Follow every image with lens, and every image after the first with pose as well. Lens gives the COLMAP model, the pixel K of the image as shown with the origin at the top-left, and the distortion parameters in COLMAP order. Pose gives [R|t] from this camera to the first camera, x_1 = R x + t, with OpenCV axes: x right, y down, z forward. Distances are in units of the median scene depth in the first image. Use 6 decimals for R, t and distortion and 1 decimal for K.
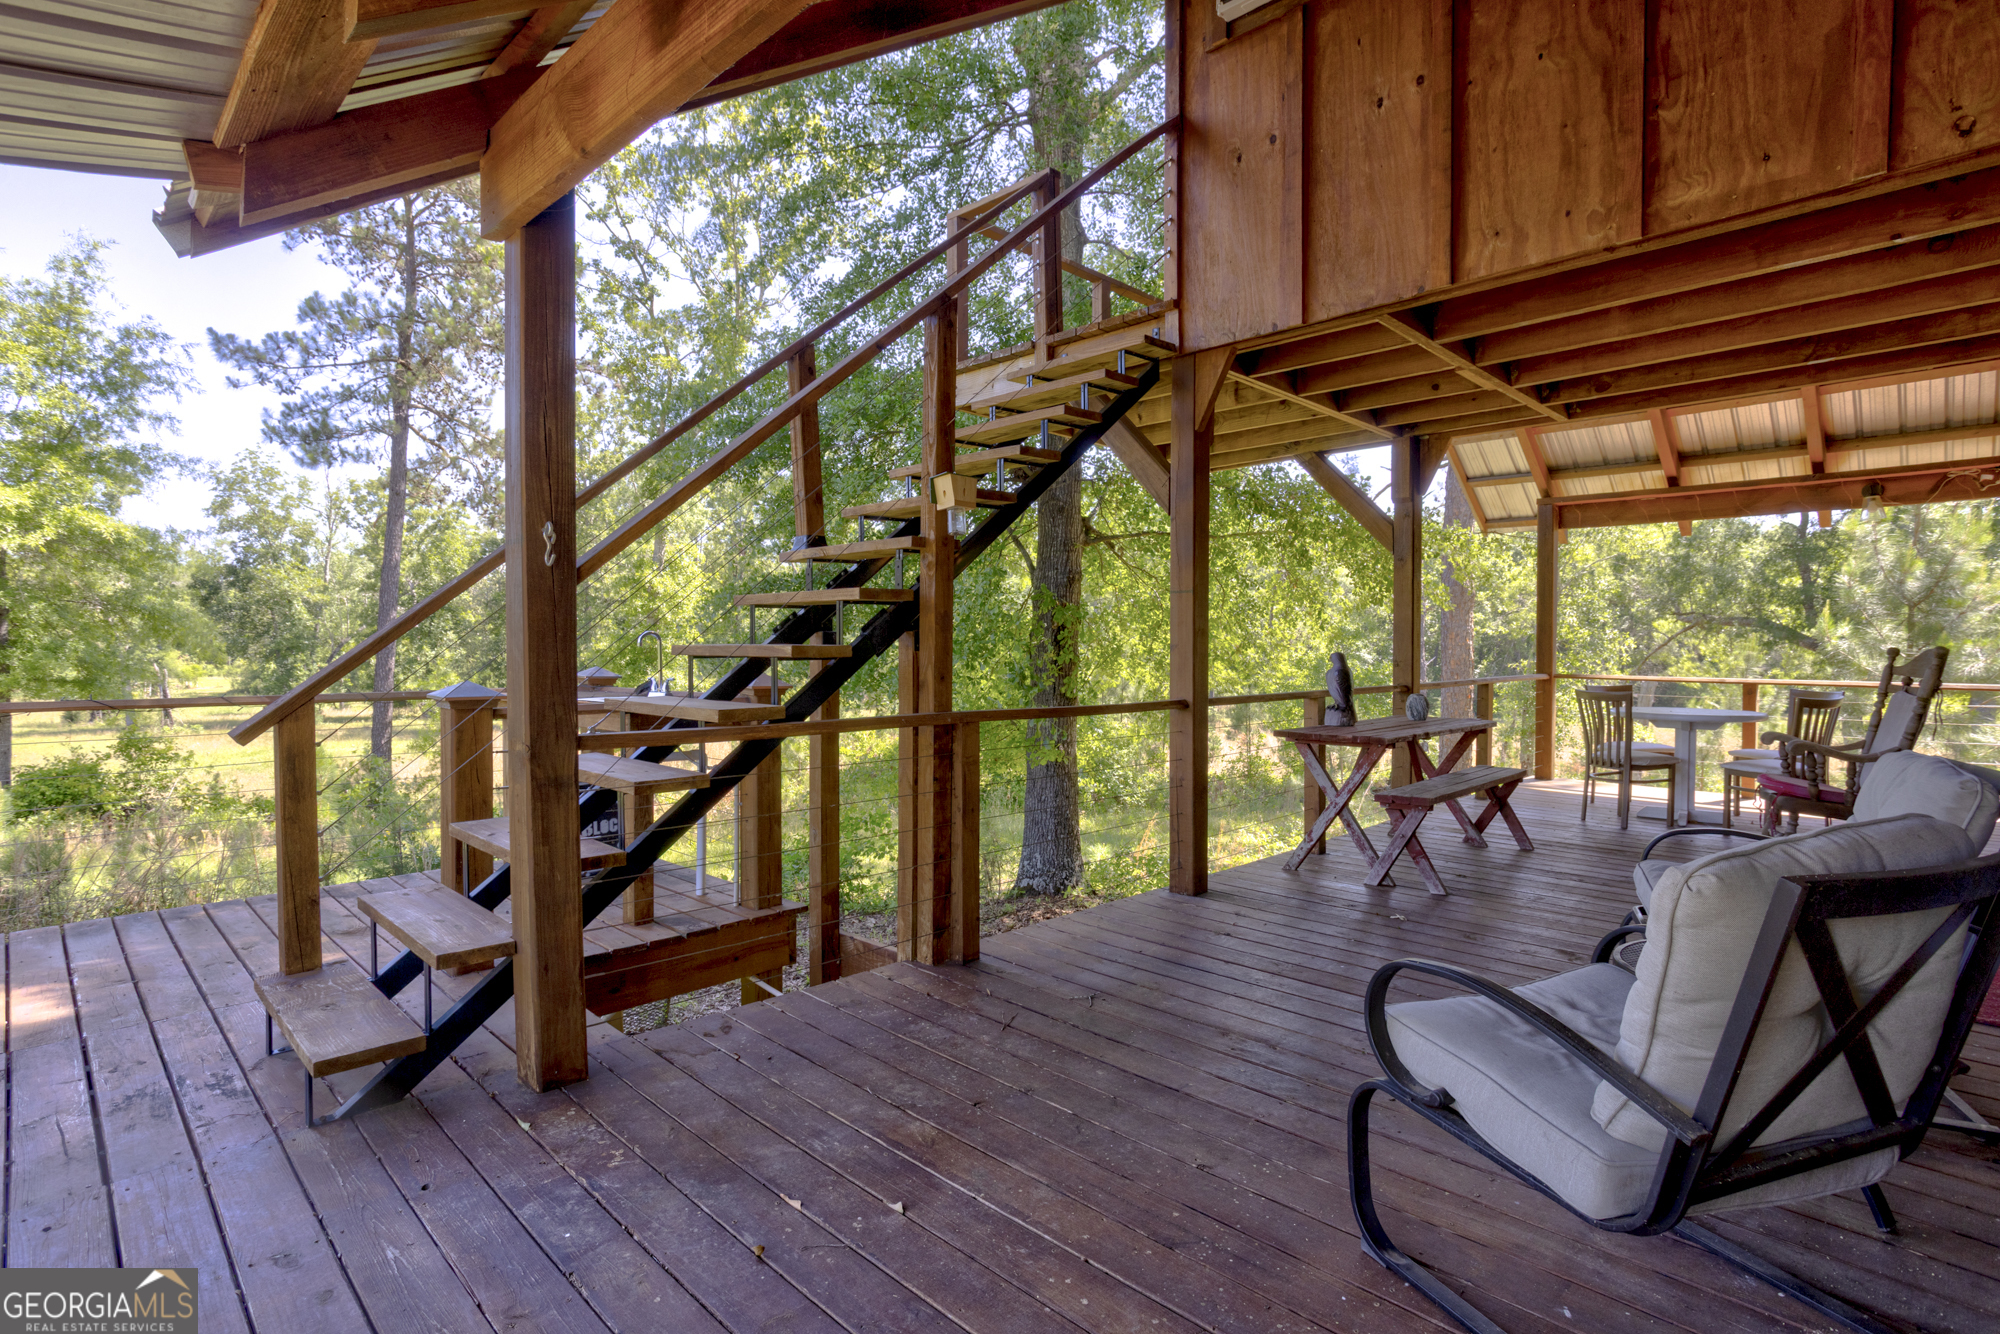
lens RADIAL K [[991.6, 0, 1000.0], [0, 991.6, 667.0], [0, 0, 1]] dist [-0.034206, 0.029625]
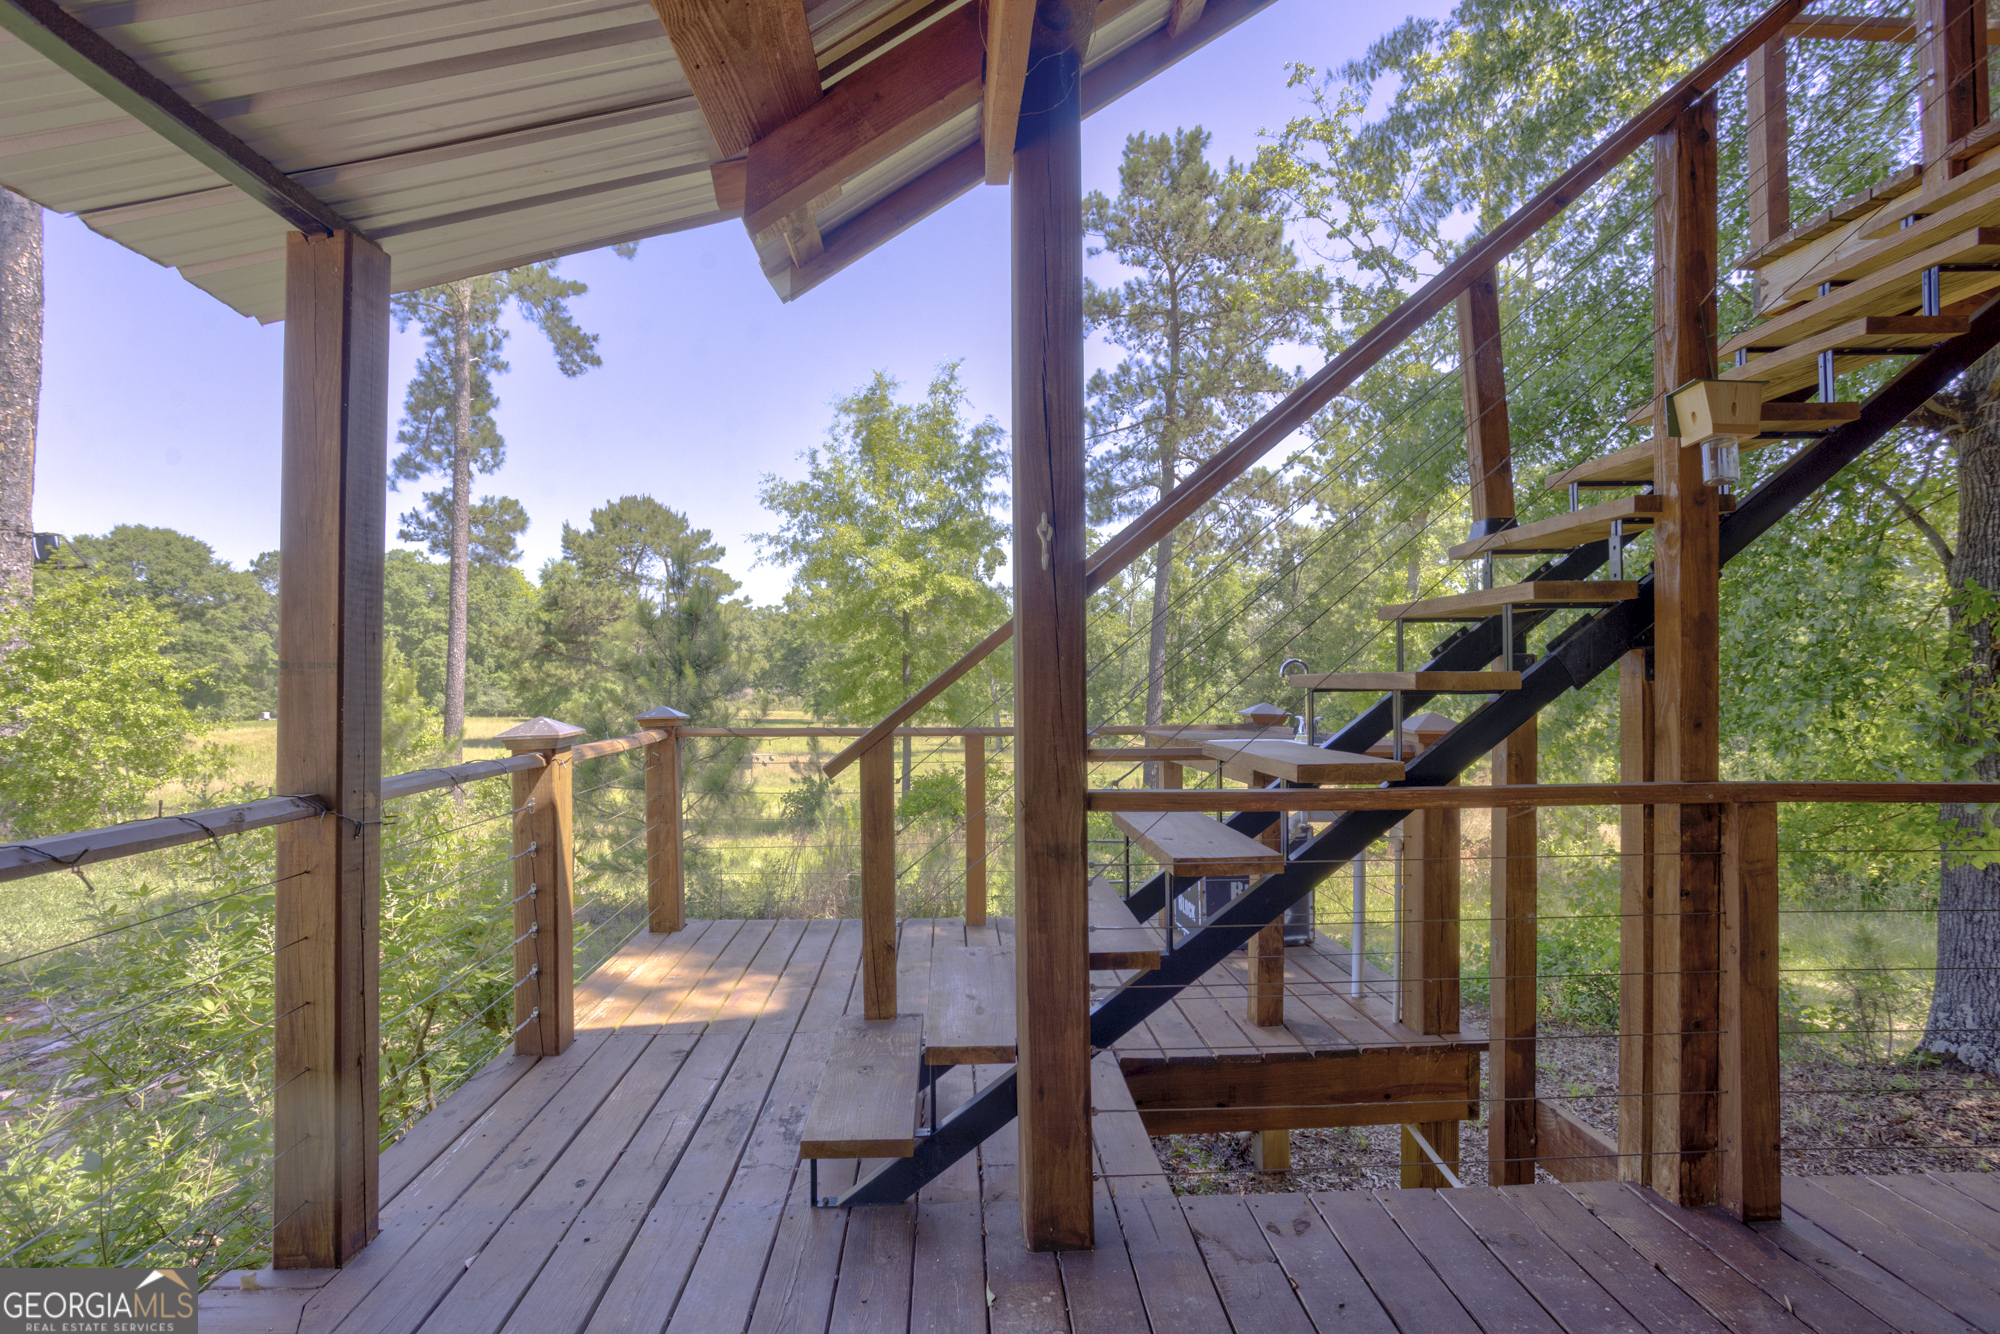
lens RADIAL K [[1032.8, 0, 1000.0], [0, 1032.8, 667.0], [0, 0, 1]] dist [-0.044010, 0.023989]
pose [[0.741958, -0.014388, -0.670292, 0.034125], [-0.009193, 0.999457, -0.031629, -0.000462], [0.670383, 0.029629, 0.741423, 0.214589]]
